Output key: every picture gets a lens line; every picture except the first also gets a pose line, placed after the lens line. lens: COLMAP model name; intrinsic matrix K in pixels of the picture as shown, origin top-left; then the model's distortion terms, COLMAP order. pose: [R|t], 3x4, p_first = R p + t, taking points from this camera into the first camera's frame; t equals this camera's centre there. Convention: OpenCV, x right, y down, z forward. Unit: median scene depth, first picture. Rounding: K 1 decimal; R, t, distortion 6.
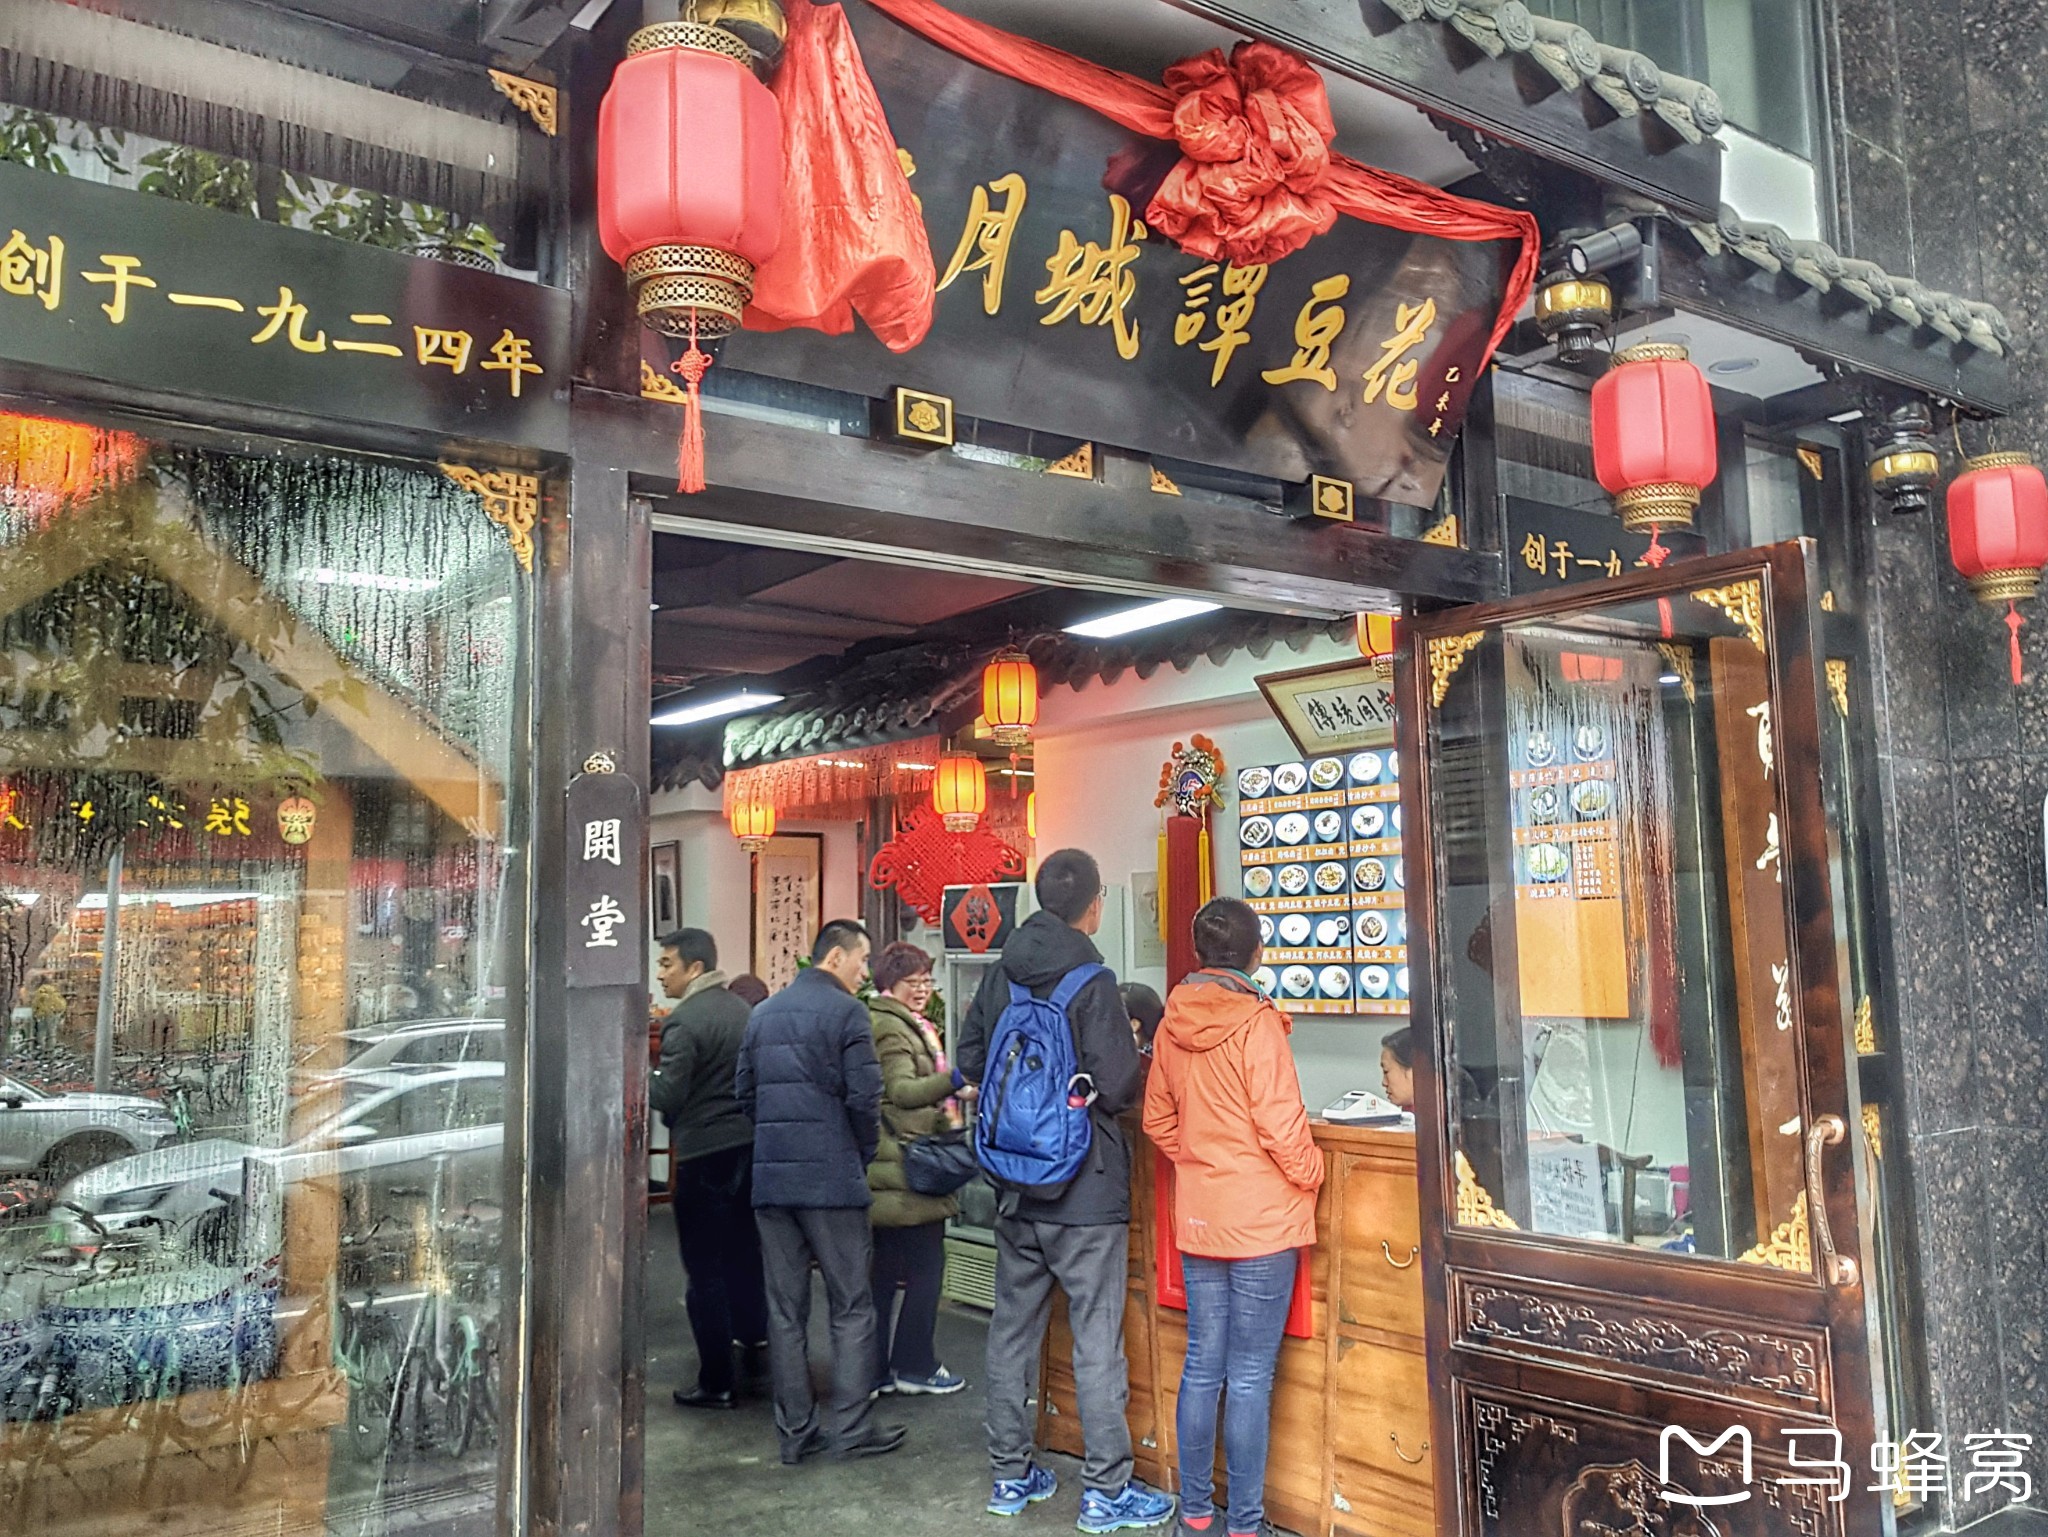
lens RADIAL K [[1746.8, 0, 1027.9], [0, 1746.8, 763.7], [0, 0, 1]] dist [0.039119, 0.002295]
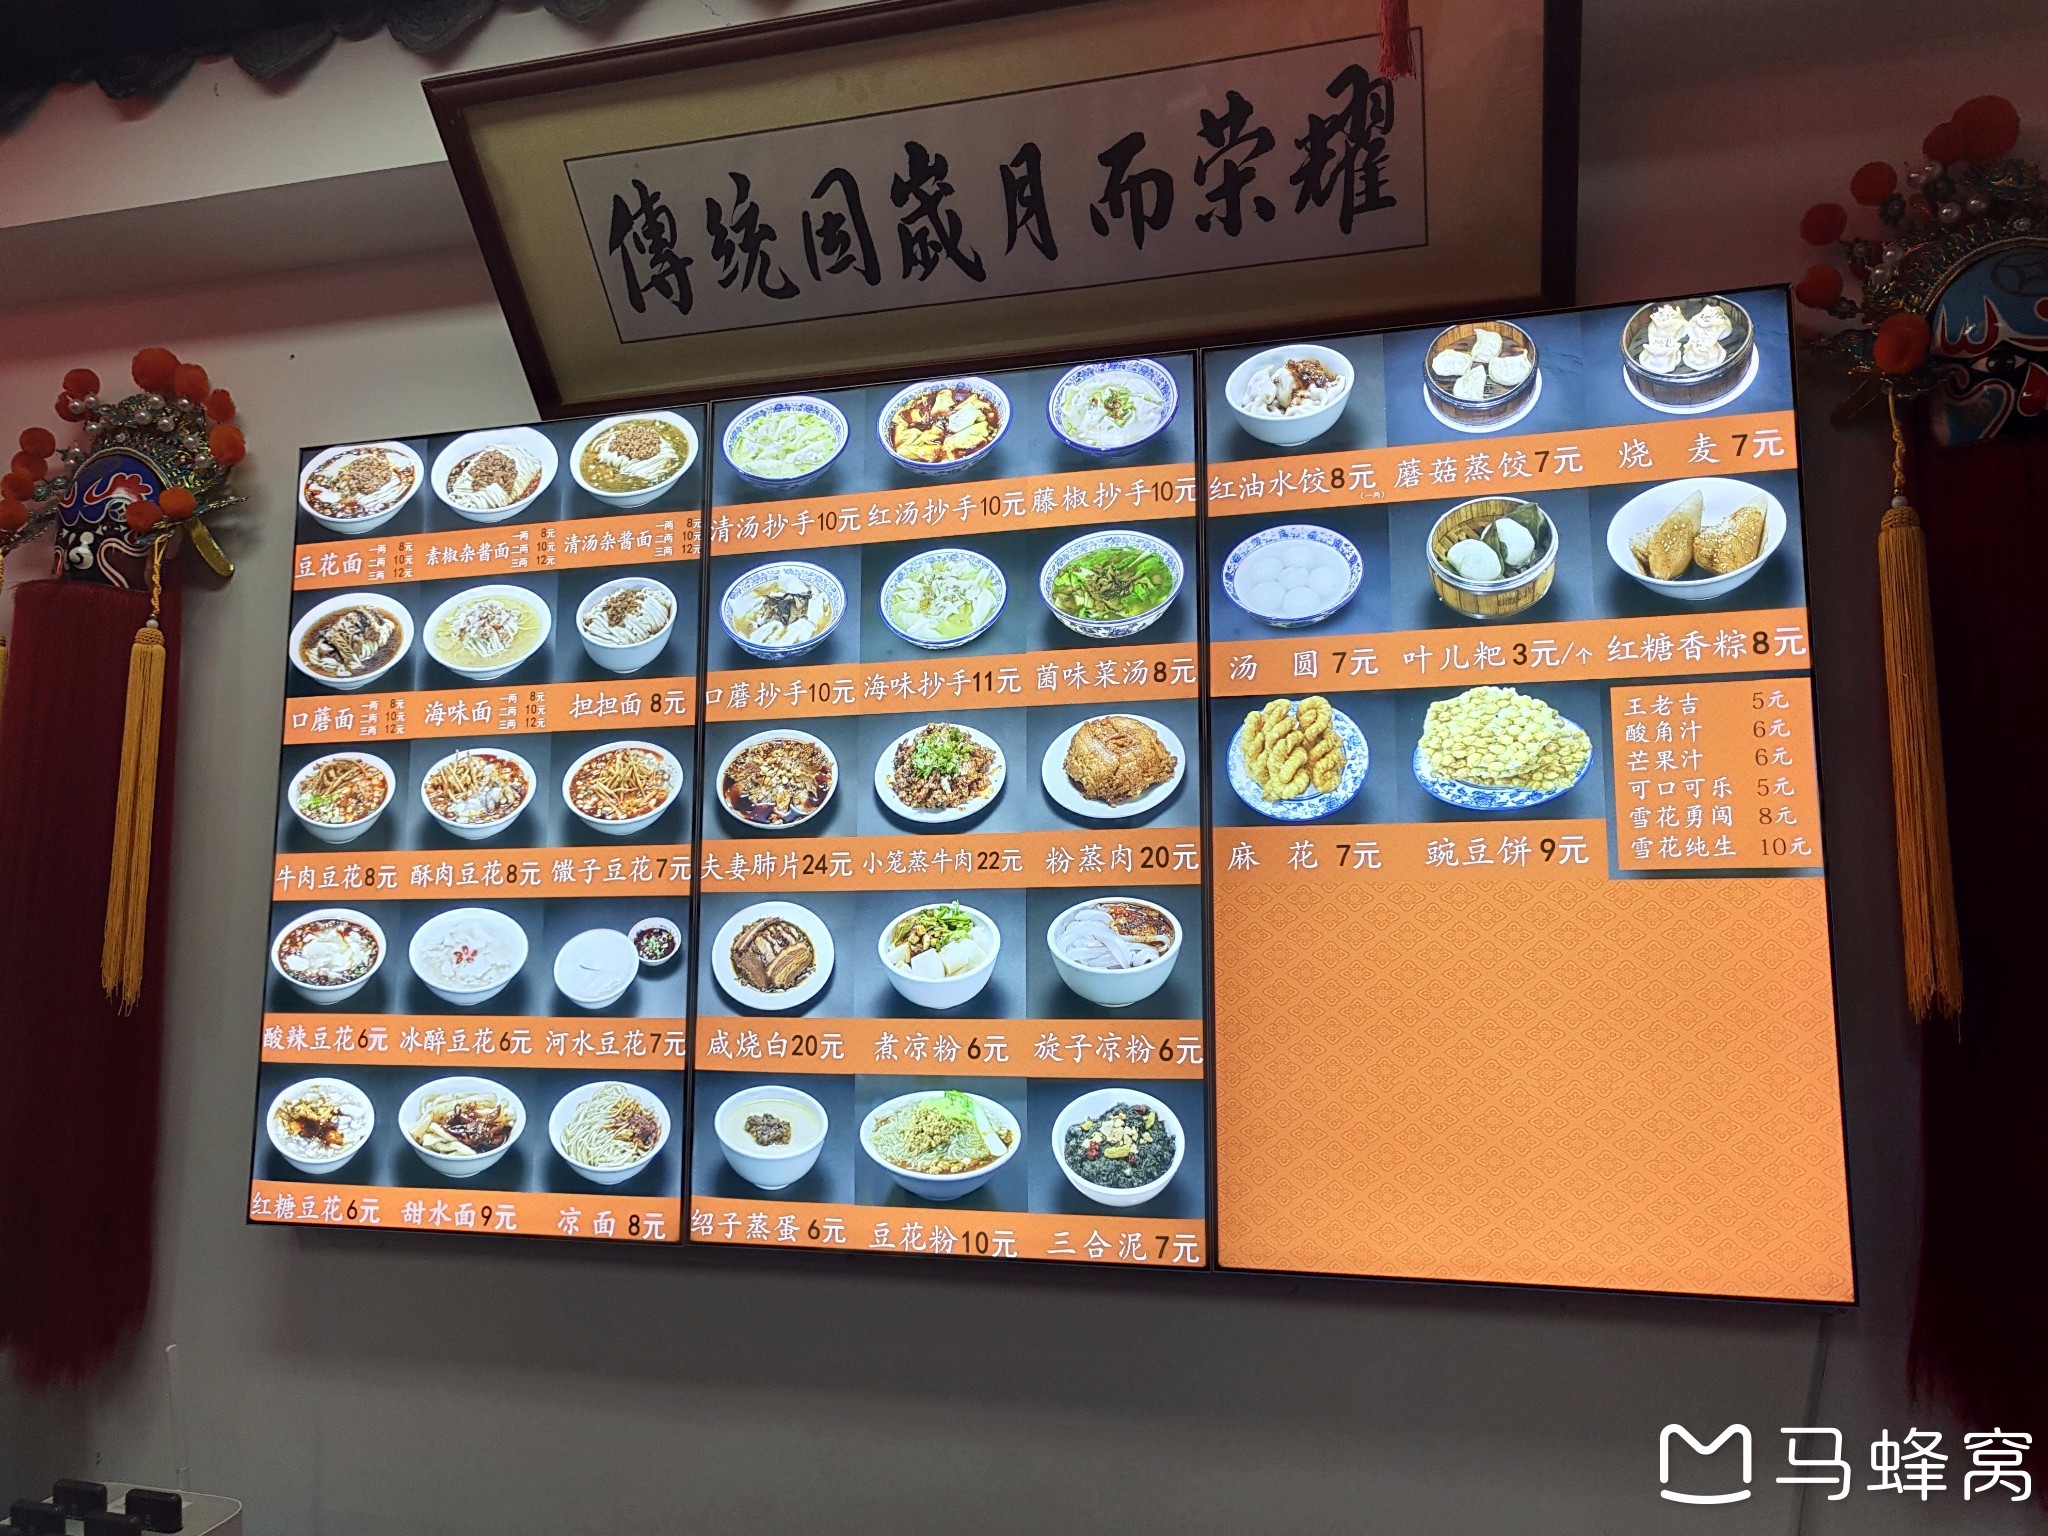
lens RADIAL K [[1746.8, 0, 1031.8], [0, 1746.8, 783.1], [0, 0, 1]] dist [0.039119, 0.002295]
pose [[0.816657, 0.102768, 0.567900, 0.057201], [-0.086414, 0.994699, -0.055736, 0.074661], [-0.570617, -0.003558, 0.821208, 0.705066]]
